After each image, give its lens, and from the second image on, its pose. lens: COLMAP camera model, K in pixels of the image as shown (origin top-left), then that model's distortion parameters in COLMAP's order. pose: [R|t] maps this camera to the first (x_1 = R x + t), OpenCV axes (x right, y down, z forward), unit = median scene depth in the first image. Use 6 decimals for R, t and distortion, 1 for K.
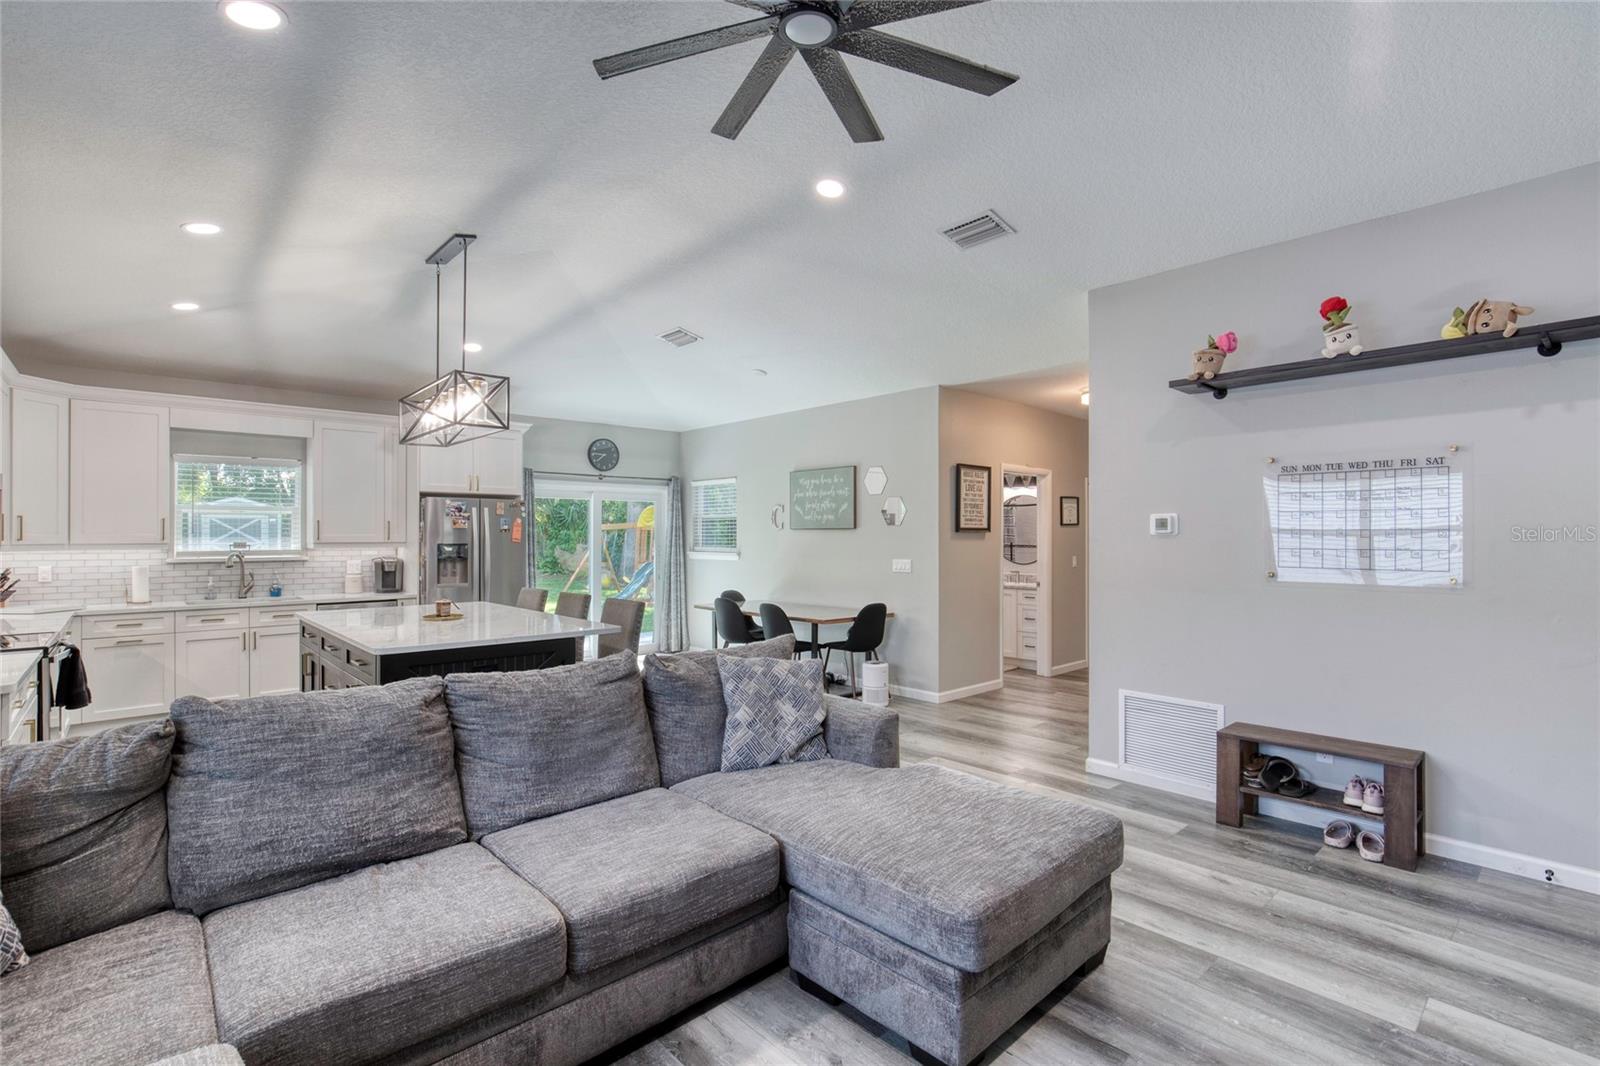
lens RADIAL K [[736.9, 0, 781.8], [0, 736.9, 533.3], [0, 0, 1]] dist [-0.018244, 0.007837]
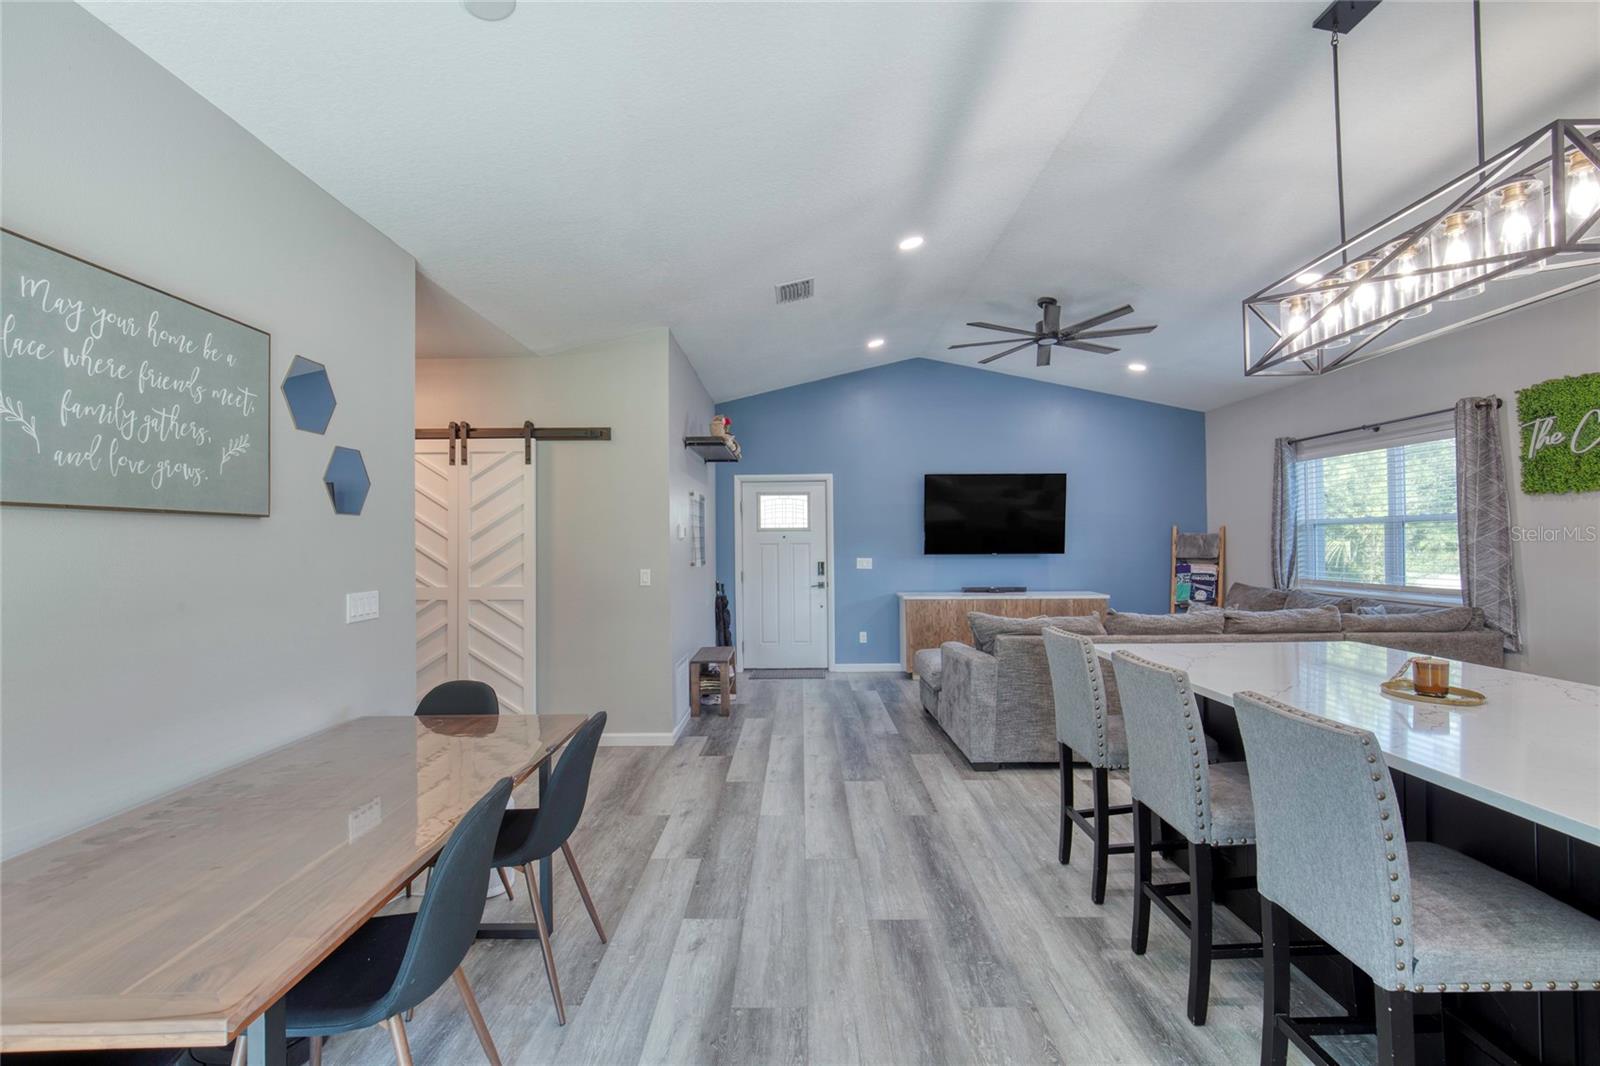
lens RADIAL K [[736.9, 0, 785.7], [0, 736.9, 528.5], [0, 0, 1]] dist [-0.018244, 0.007837]
pose [[-0.749024, 0.019897, 0.662244, -0.318759], [0.005843, 0.999708, -0.023427, 0.008314], [-0.662517, -0.013678, -0.748922, 1.145466]]
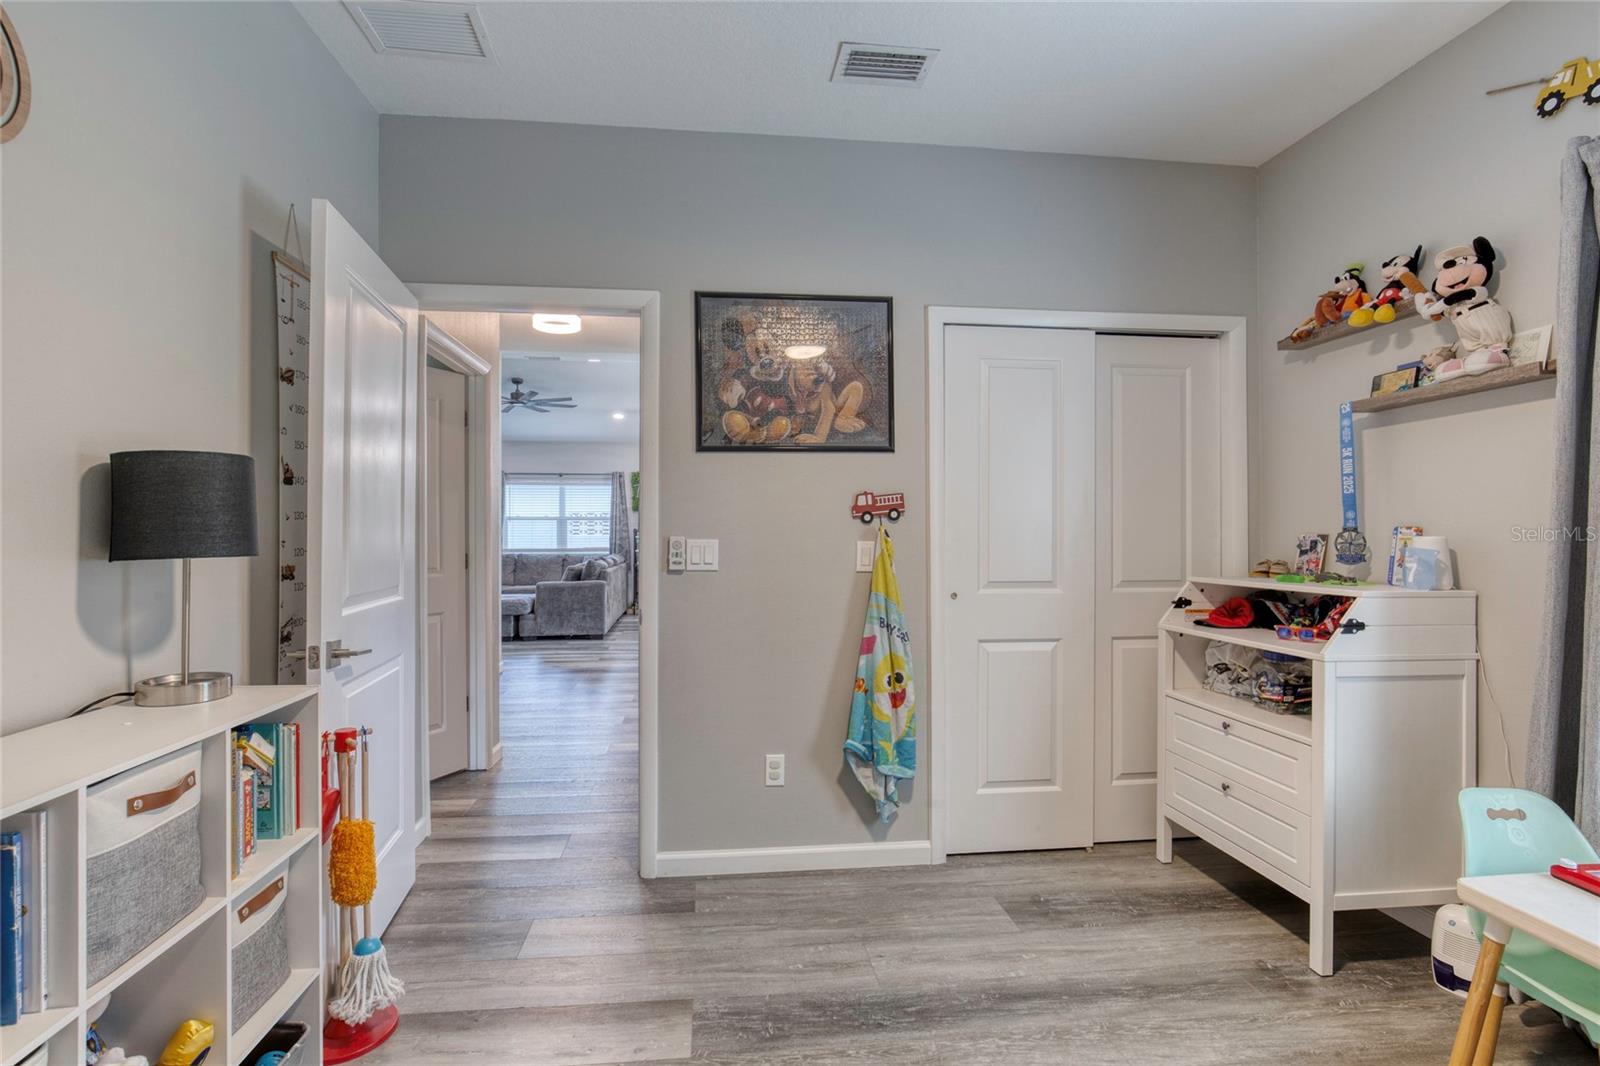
lens RADIAL K [[736.9, 0, 793.5], [0, 736.9, 534.4], [0, 0, 1]] dist [-0.018244, 0.007837]
pose [[-0.563528, -0.003243, -0.826091, 0.873417], [0.004967, 0.999961, -0.007314, 0.038067], [0.826082, -0.008224, -0.563490, 1.547702]]
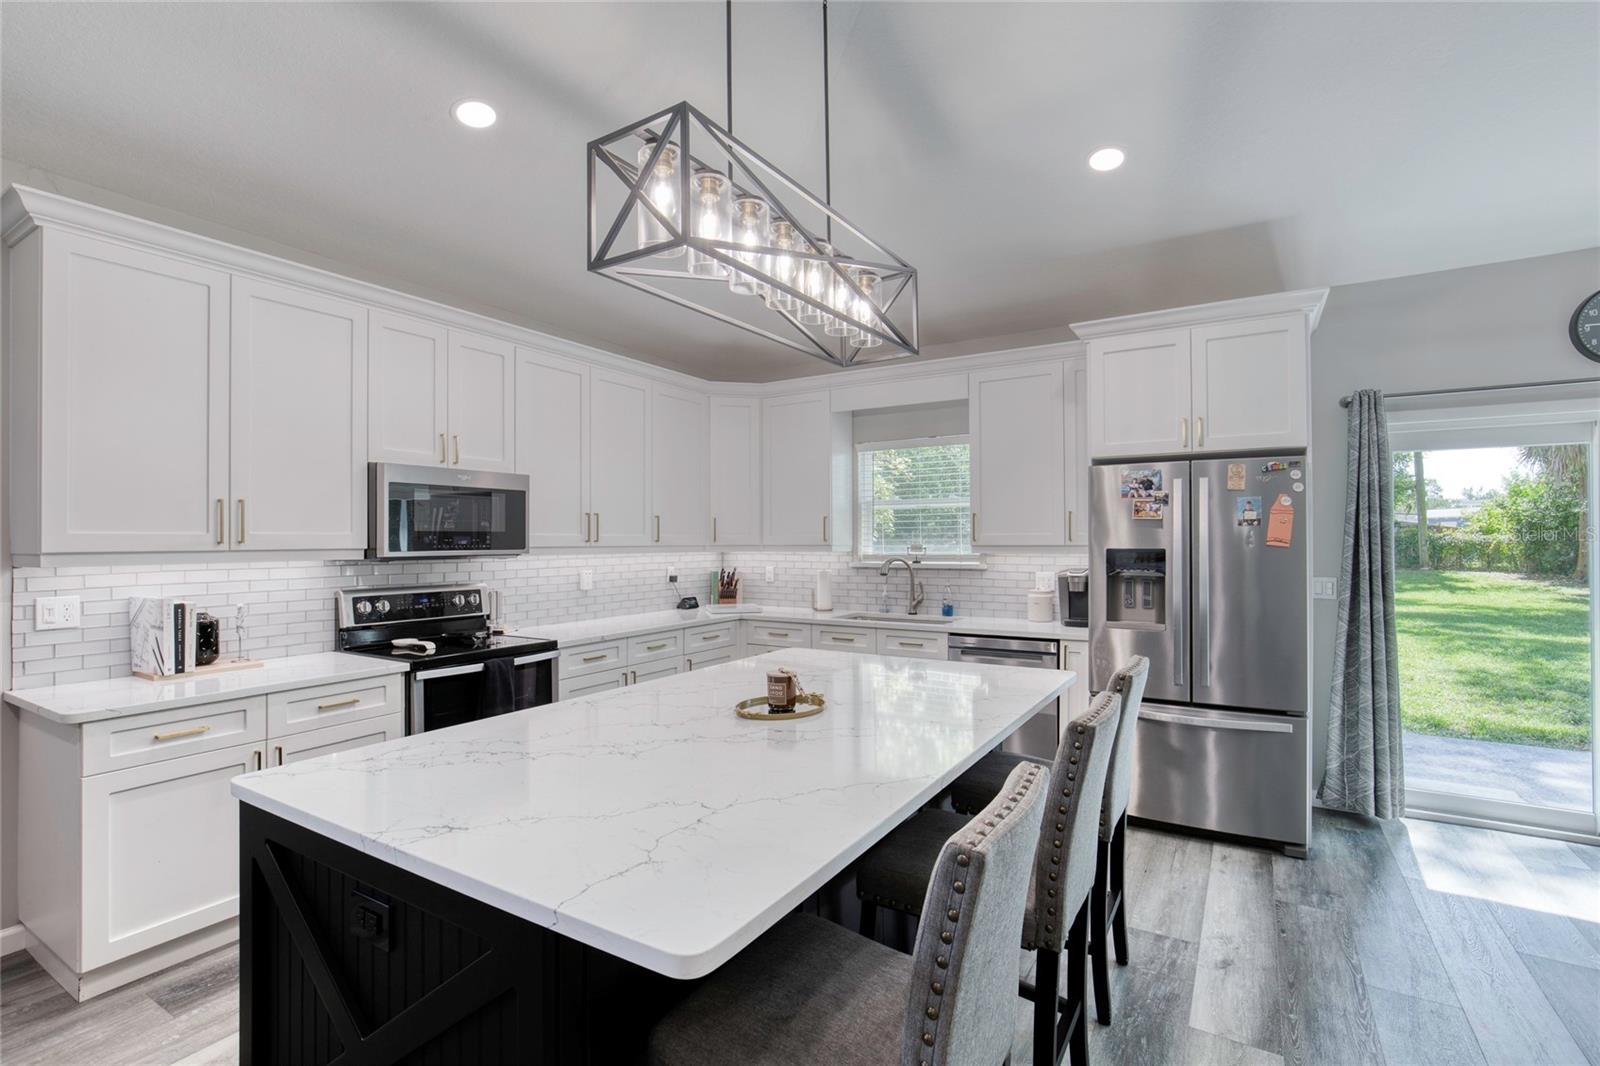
lens RADIAL K [[736.9, 0, 779.7], [0, 736.9, 535.9], [0, 0, 1]] dist [-0.018244, 0.007837]
pose [[0.286746, -0.005075, -0.957993, -0.006357], [0.008767, 0.999958, -0.002673, 0.003782], [0.957967, -0.007632, 0.286778, 0.599474]]
